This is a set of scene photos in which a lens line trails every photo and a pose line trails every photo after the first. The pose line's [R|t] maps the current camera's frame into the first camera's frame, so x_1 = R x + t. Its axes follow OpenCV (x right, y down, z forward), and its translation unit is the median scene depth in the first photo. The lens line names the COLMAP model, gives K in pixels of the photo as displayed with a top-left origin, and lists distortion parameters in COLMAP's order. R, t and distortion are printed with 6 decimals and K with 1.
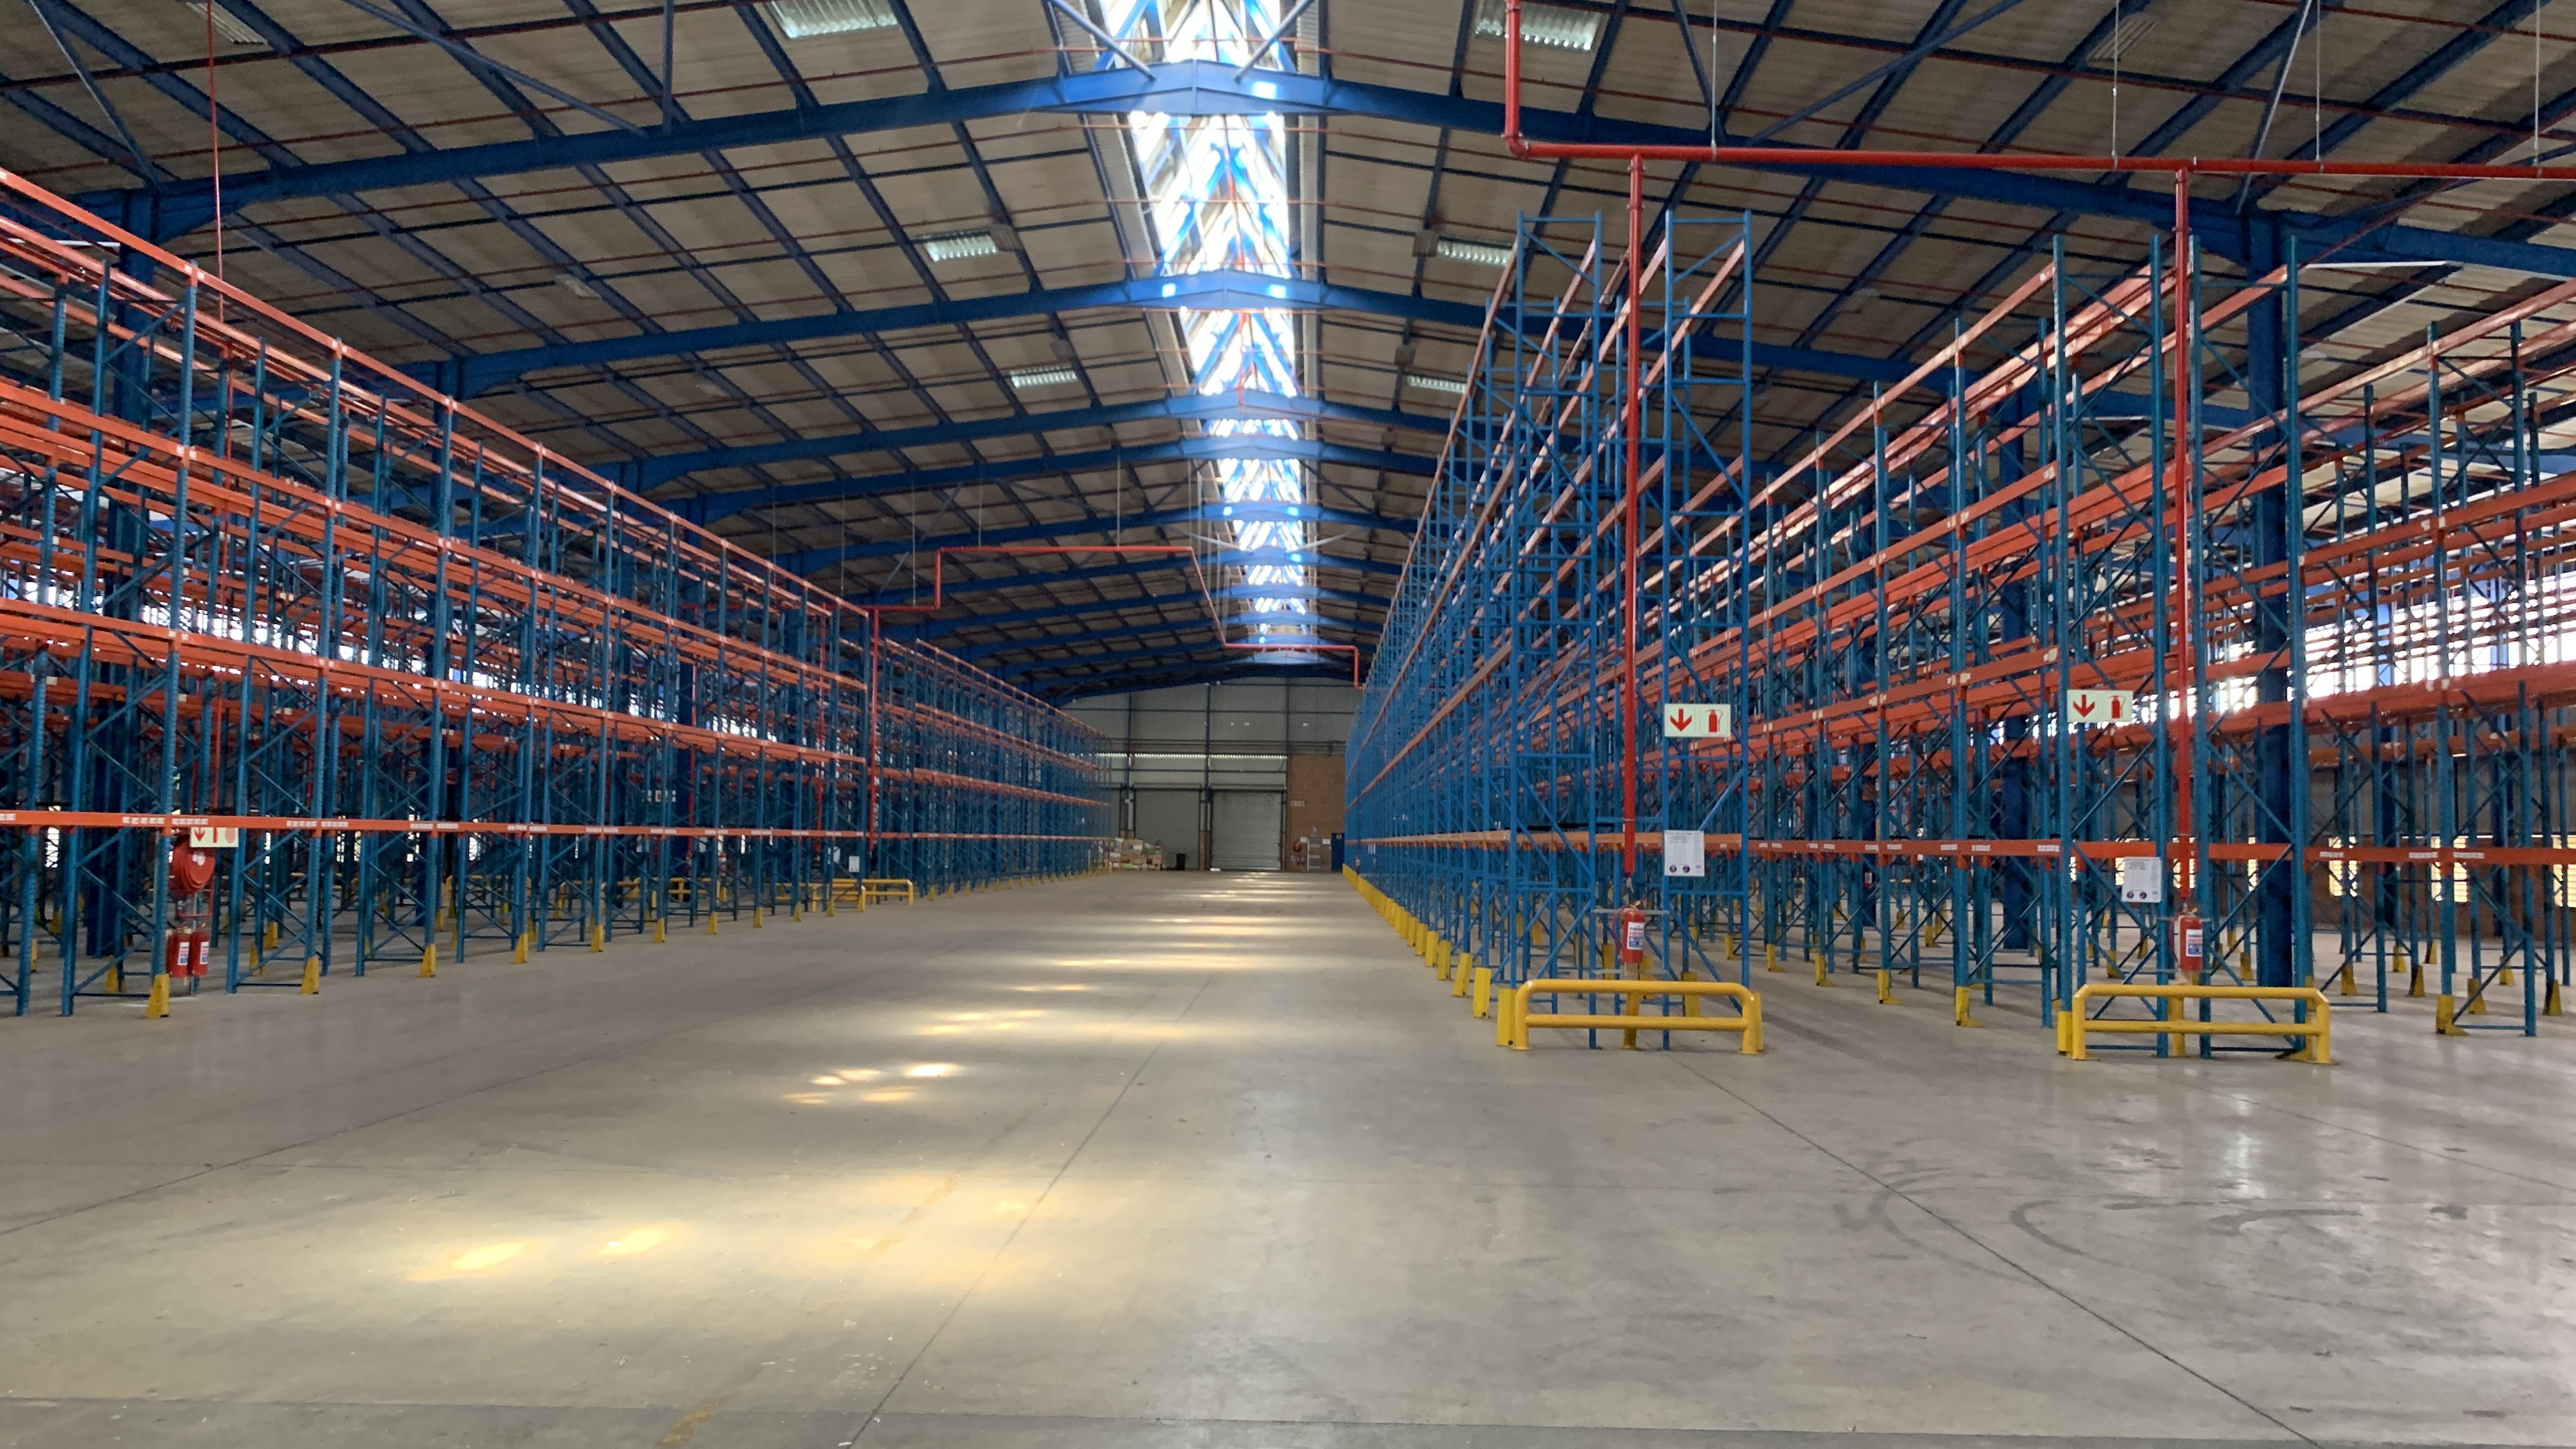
lens RADIAL K [[1932.1, 0, 1308.8], [0, 1932.1, 733.9], [0, 0, 1]] dist [0.087601, -0.128906]
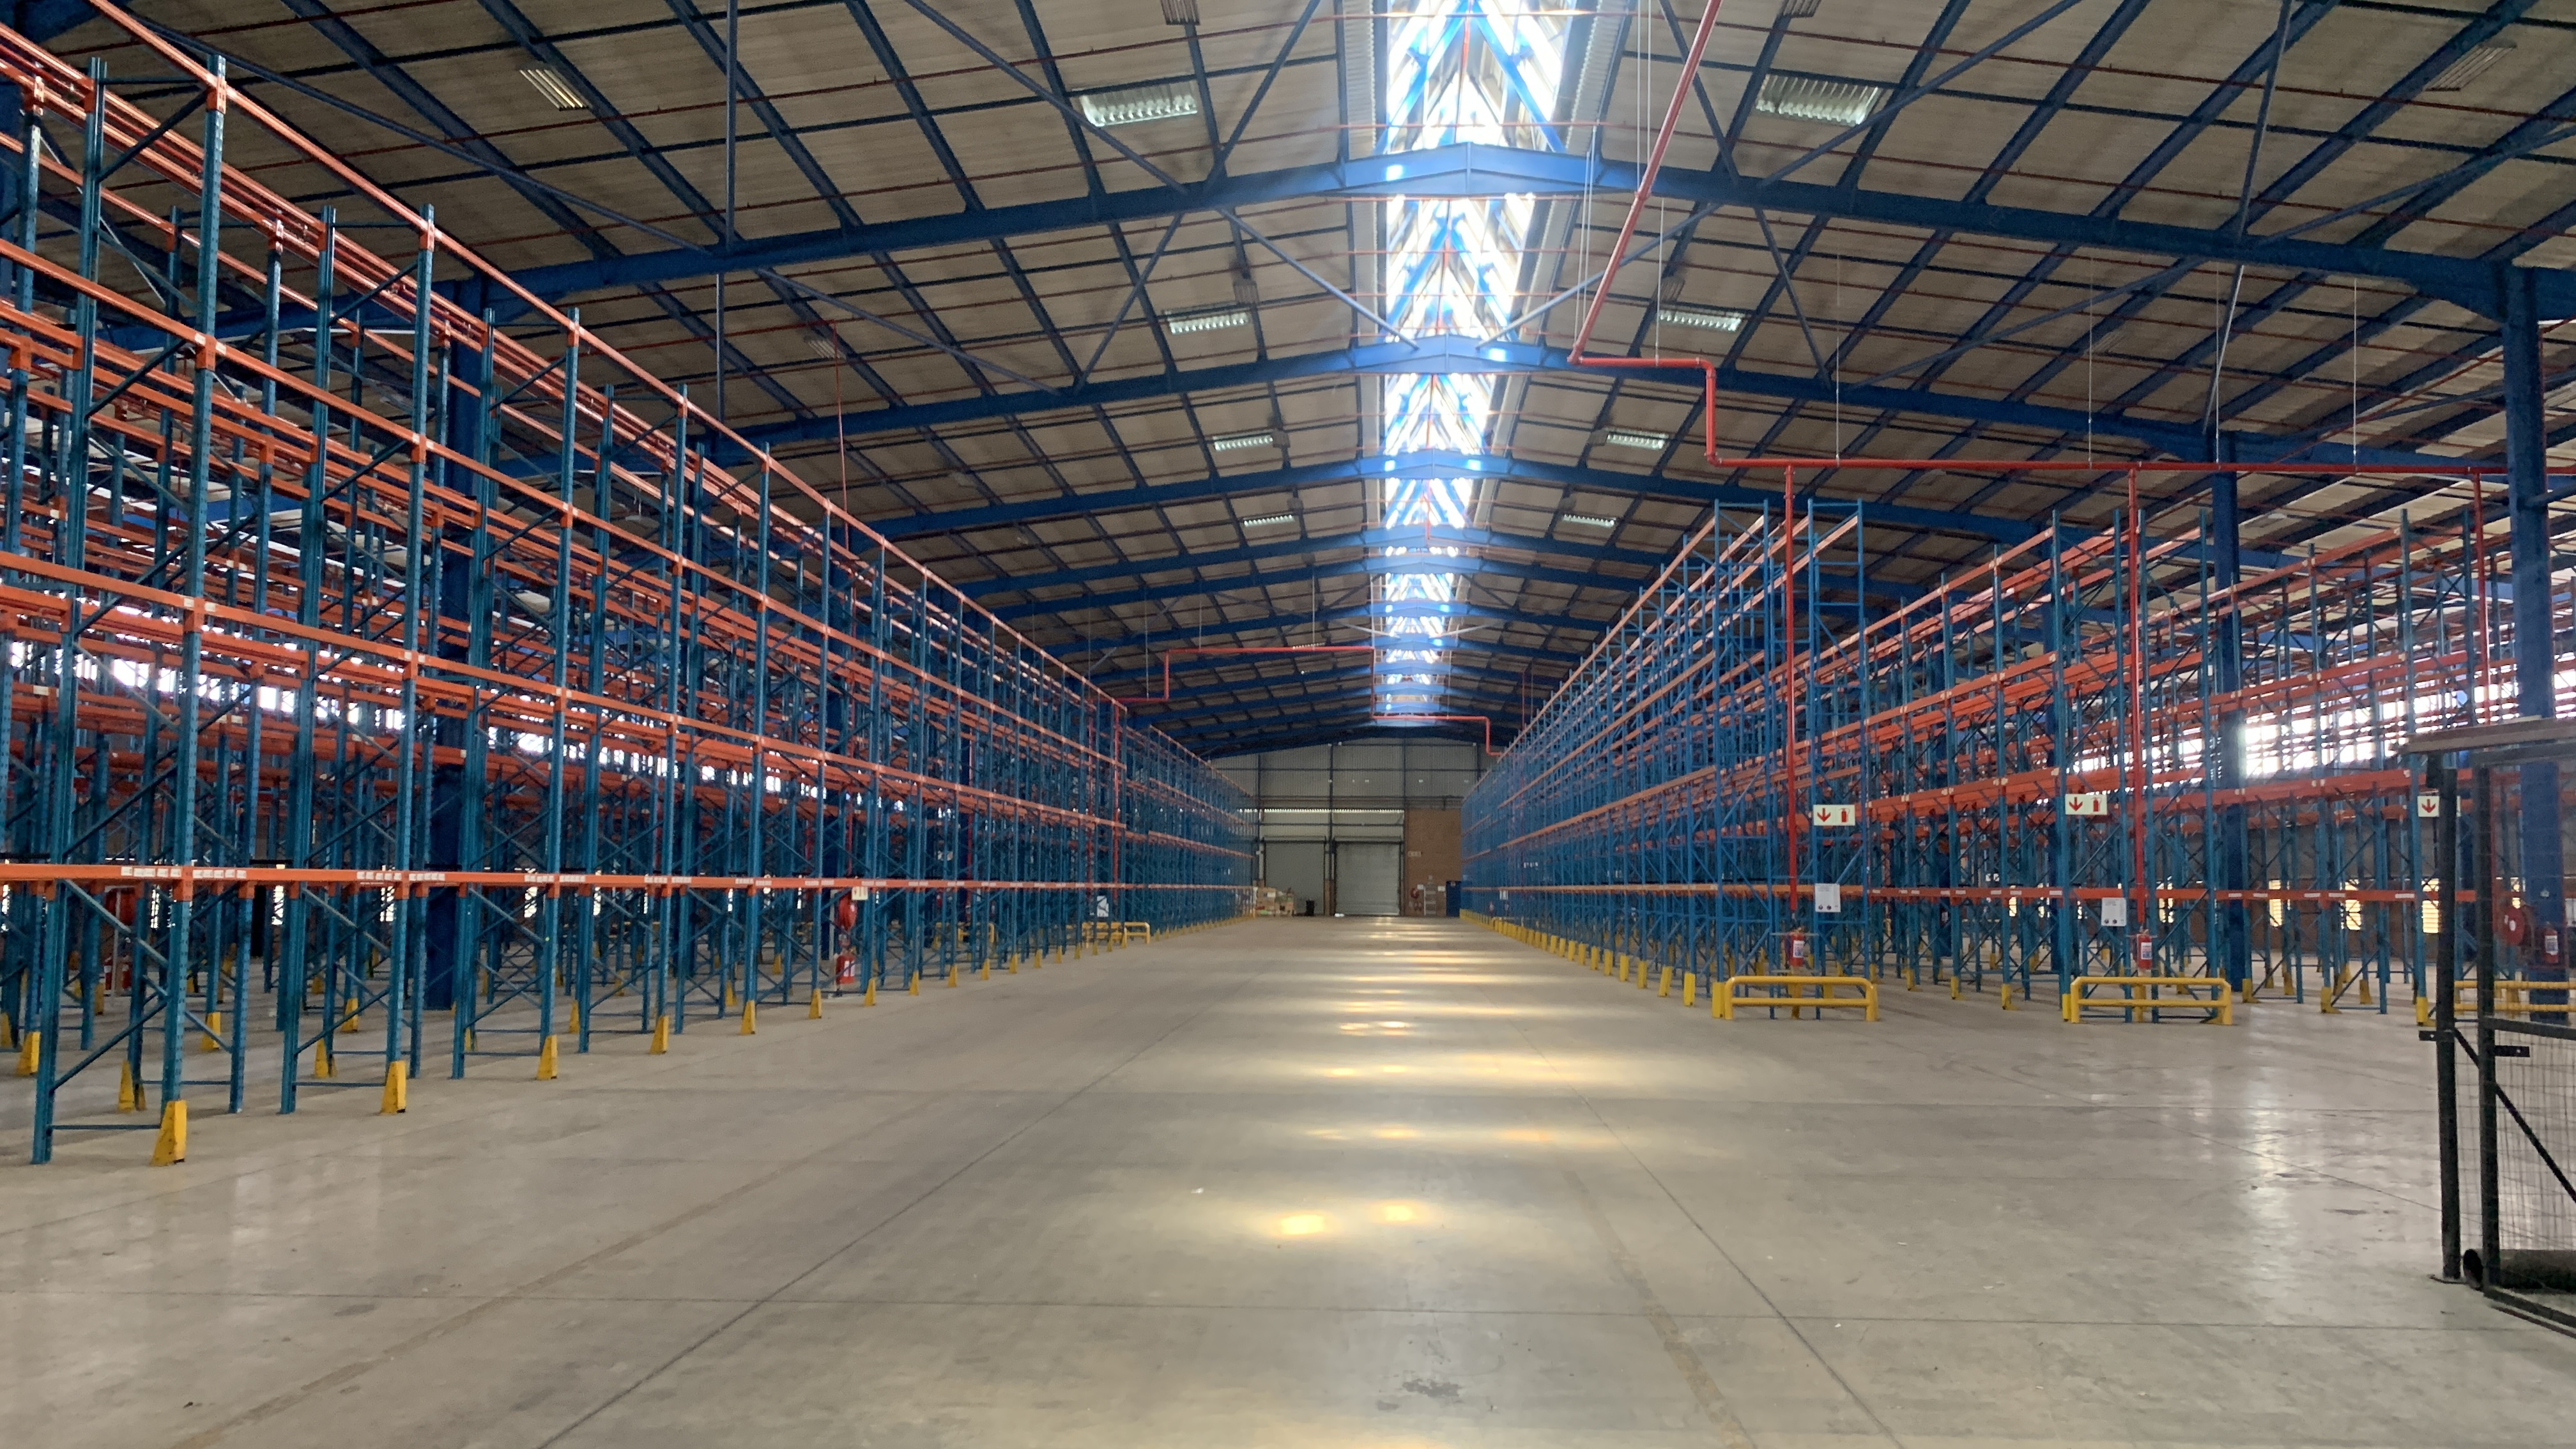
lens RADIAL K [[1936.4, 0, 1288.0], [0, 1936.4, 724.5], [0, 0, 1]] dist [0.025307, -0.001700]
pose [[0.998920, -0.011008, -0.045144, -0.059743], [0.009710, 0.999536, -0.028866, -0.013301], [0.045441, 0.028397, 0.998563, -0.211078]]
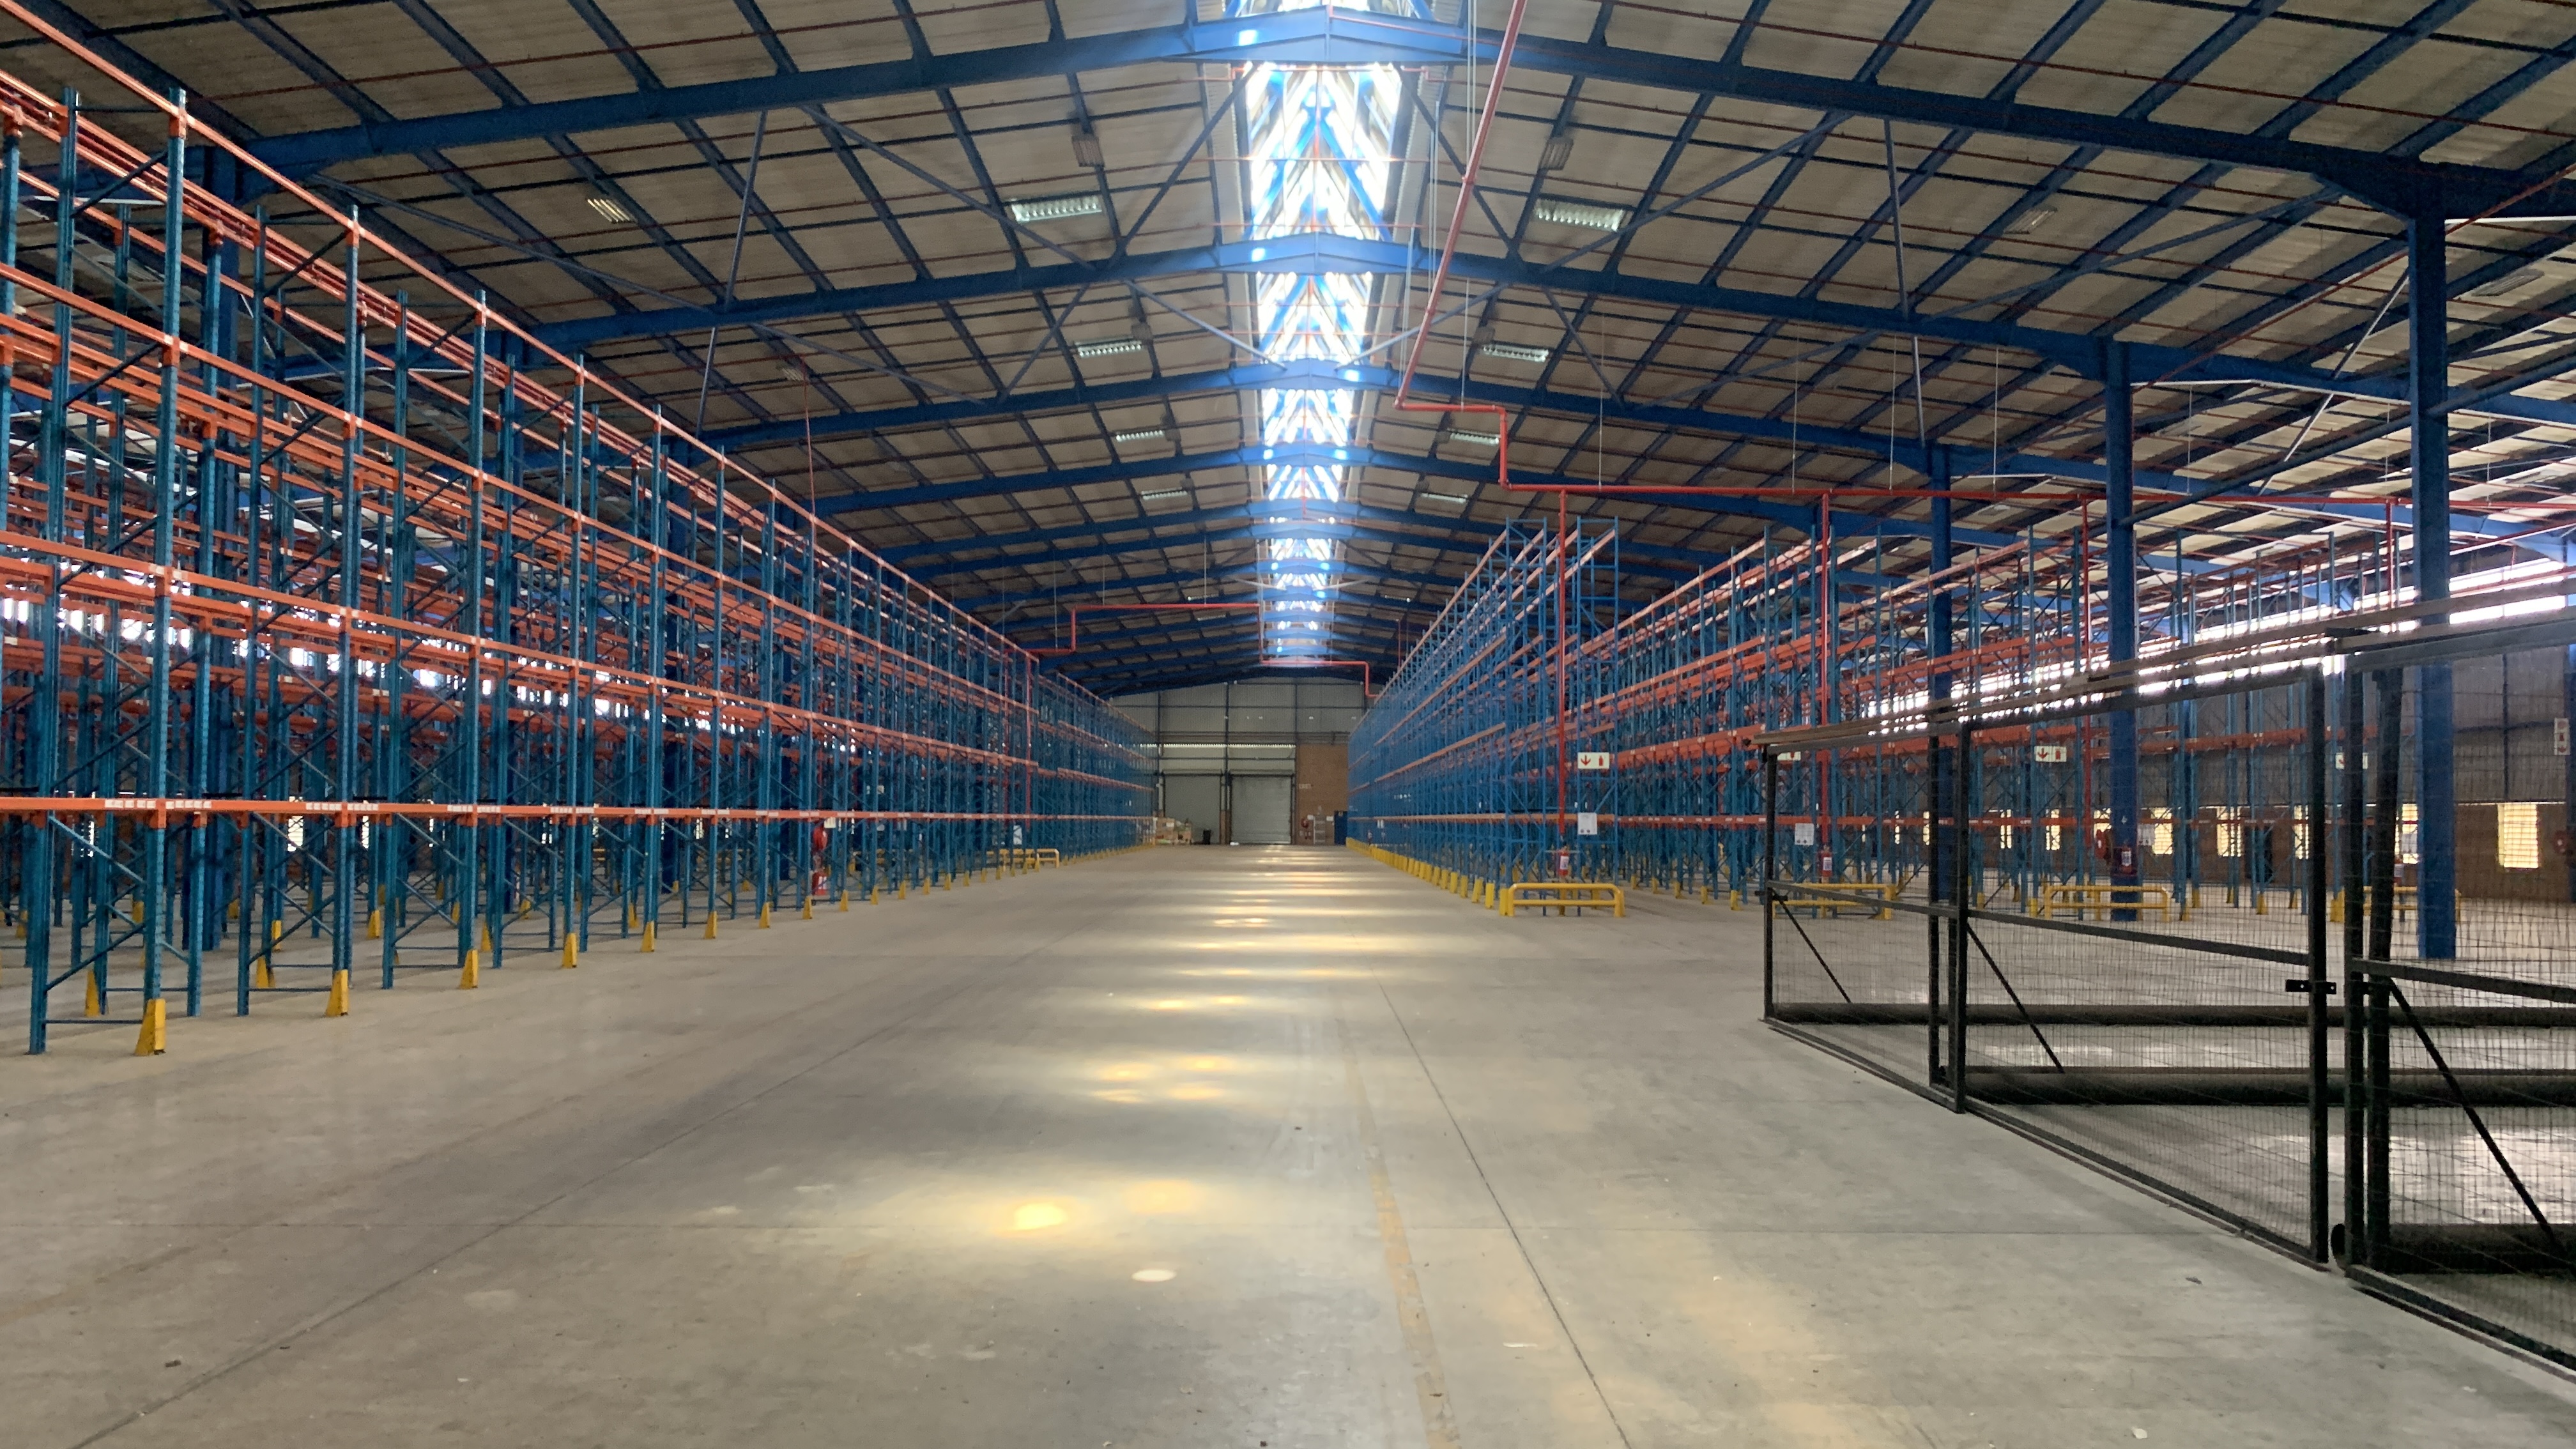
lens RADIAL K [[1944.0, 0, 1298.5], [0, 1944.0, 712.9], [0, 0, 1]] dist [0.095457, -0.161815]
pose [[0.999917, -0.008136, 0.009944, -0.046660], [0.008122, 0.999966, 0.001472, -0.021433], [-0.009956, -0.001391, 0.999949, -0.369231]]
